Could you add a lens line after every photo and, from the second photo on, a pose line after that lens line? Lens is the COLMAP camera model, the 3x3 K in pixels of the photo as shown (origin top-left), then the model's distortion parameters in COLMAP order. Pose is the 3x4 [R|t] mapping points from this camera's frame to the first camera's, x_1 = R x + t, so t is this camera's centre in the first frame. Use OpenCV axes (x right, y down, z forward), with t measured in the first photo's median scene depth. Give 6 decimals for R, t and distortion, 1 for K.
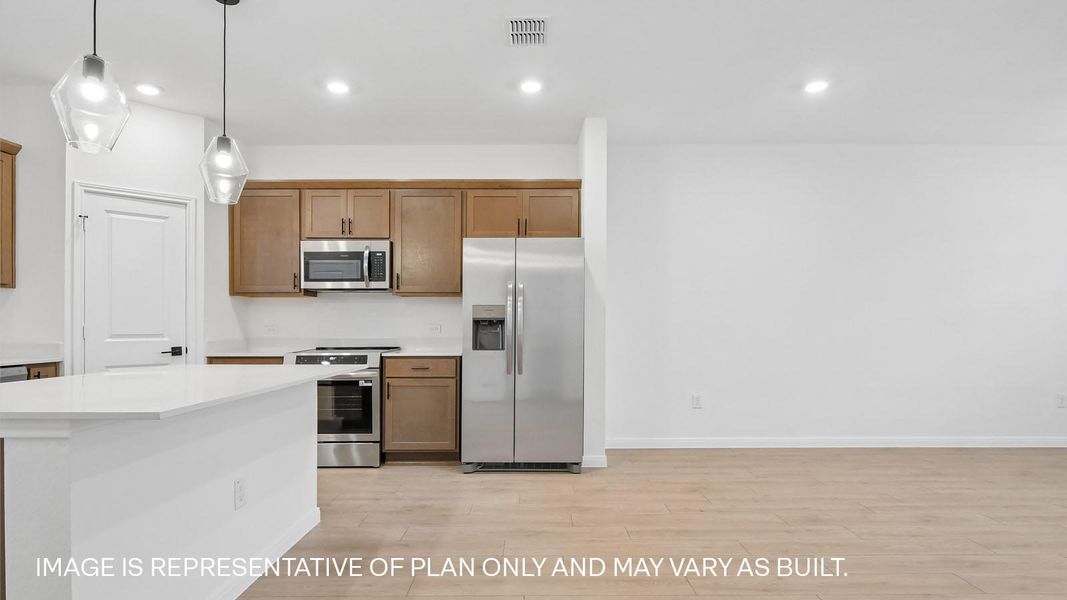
lens RADIAL K [[527.8, 0, 533.3], [0, 527.8, 329.8], [0, 0, 1]] dist [-0.025146, -0.000515]
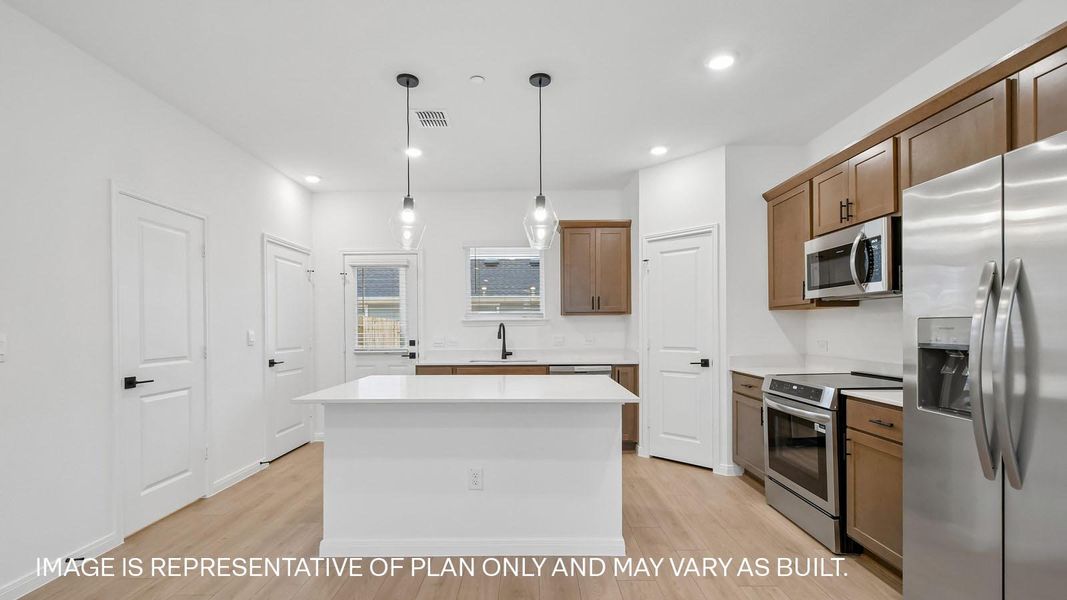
lens RADIAL K [[468.4, 0, 529.2], [0, 468.4, 329.0], [0, 0, 1]] dist [-0.000800, -0.000138]
pose [[-0.002181, 0.004801, -0.999986, 0.320116], [-0.003887, 0.999981, 0.004810, -0.035355], [0.999990, 0.003897, -0.002162, 0.596951]]
